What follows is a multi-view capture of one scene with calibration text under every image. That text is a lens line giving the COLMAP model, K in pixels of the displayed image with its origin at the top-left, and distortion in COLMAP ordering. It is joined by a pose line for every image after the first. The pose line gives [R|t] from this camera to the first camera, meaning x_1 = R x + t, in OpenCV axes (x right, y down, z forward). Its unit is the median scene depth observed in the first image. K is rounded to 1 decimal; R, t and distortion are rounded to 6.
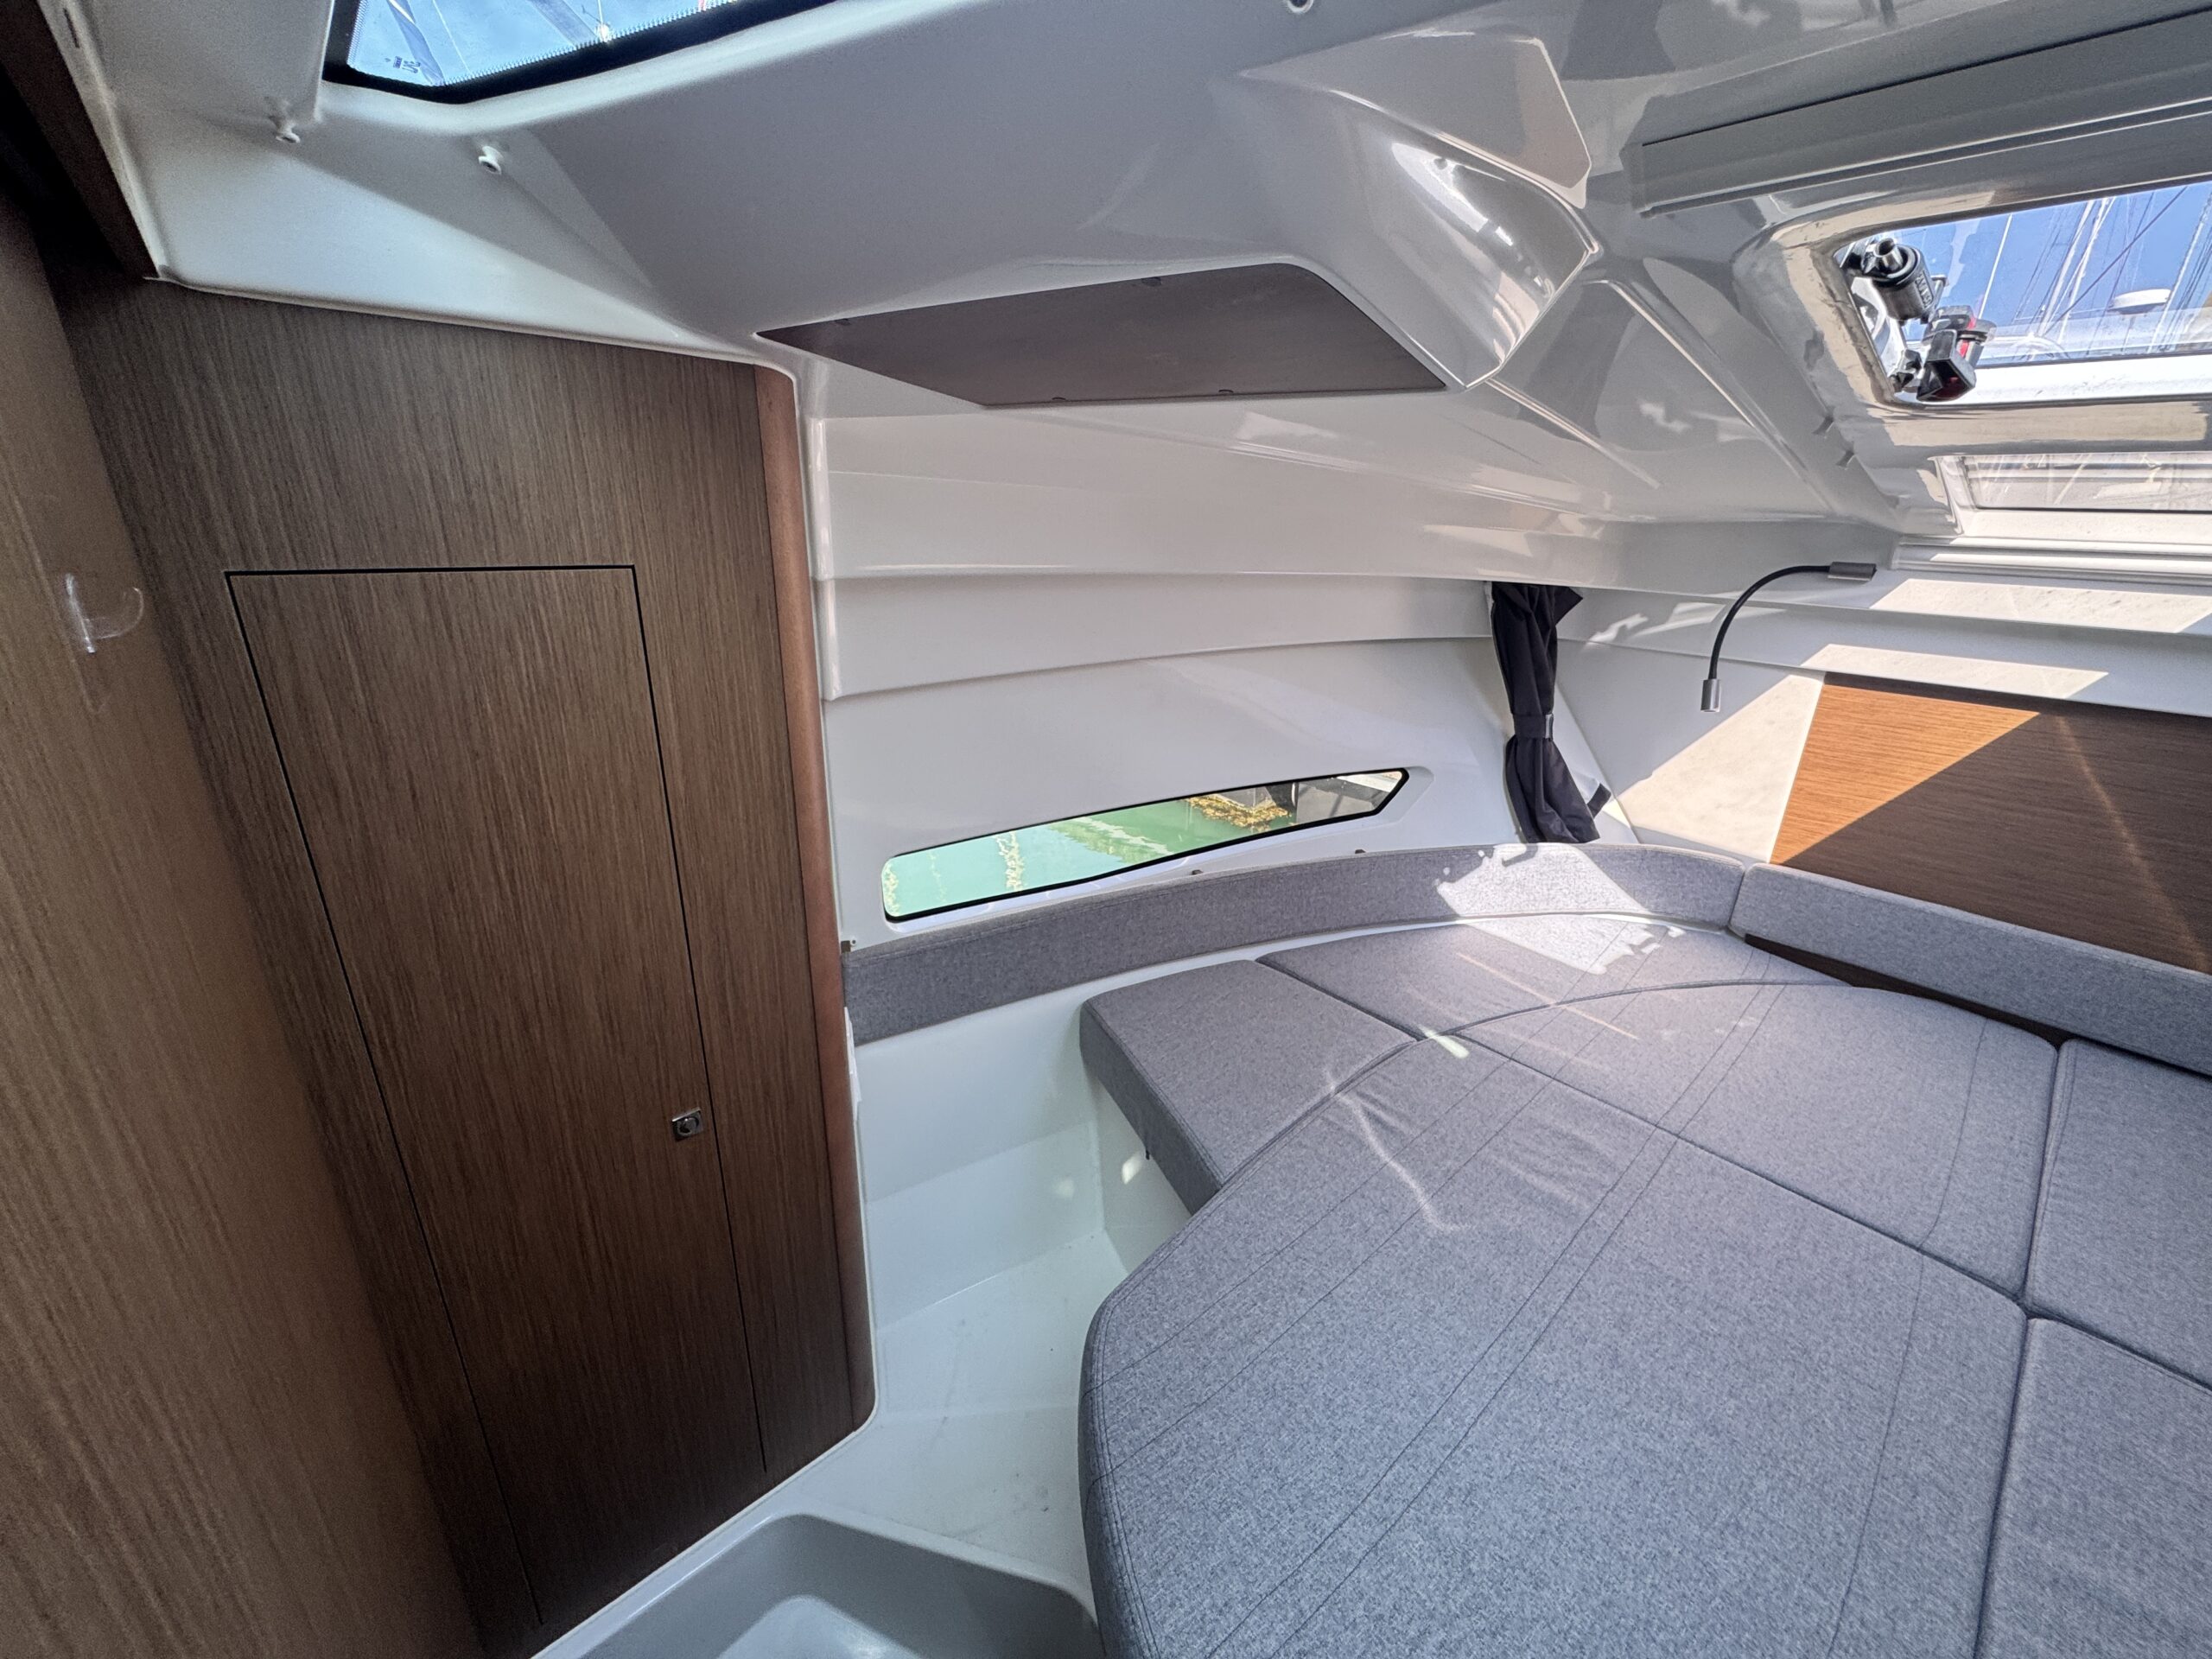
lens RADIAL K [[888.3, 0, 1101.2], [0, 888.3, 826.6], [0, 0, 1]] dist [0.001930, 0.000264]
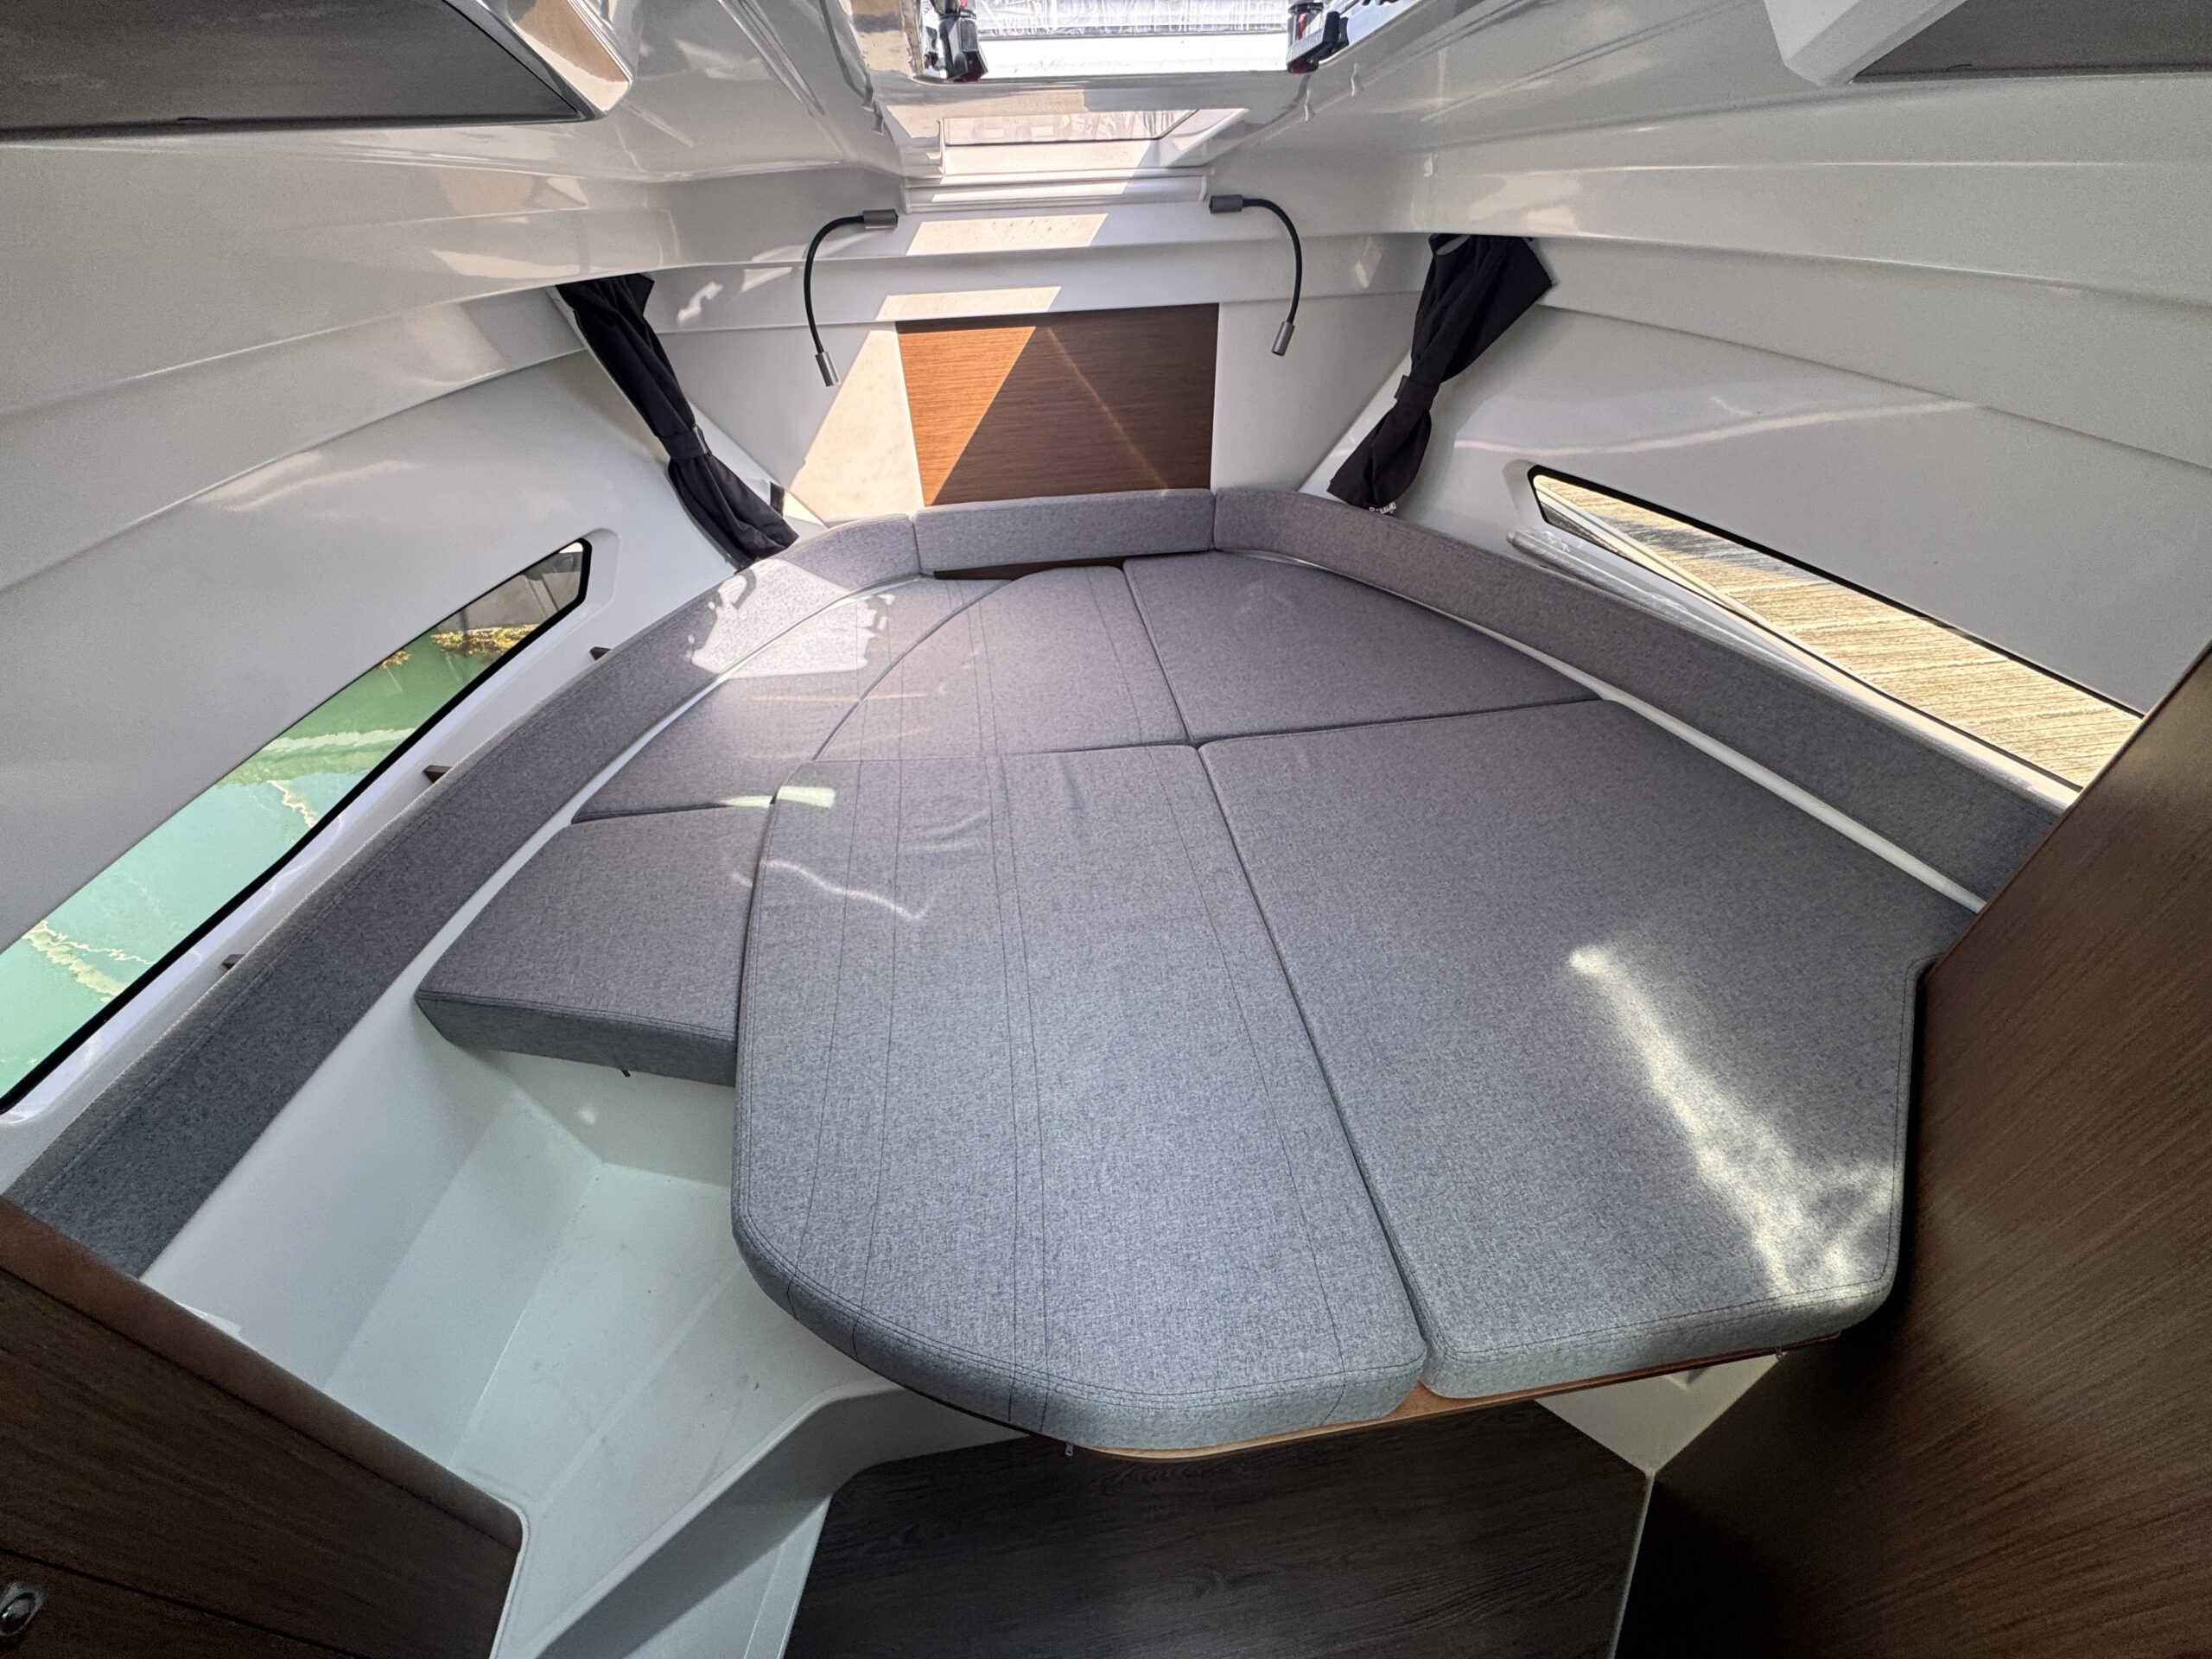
lens RADIAL K [[888.3, 0, 1100.6], [0, 888.3, 828.4], [0, 0, 1]] dist [0.001930, 0.000264]
pose [[0.550732, -0.565371, 0.614044, -0.085674], [0.321732, 0.822604, 0.468840, -0.092871], [-0.770183, -0.060648, 0.634933, 0.059716]]
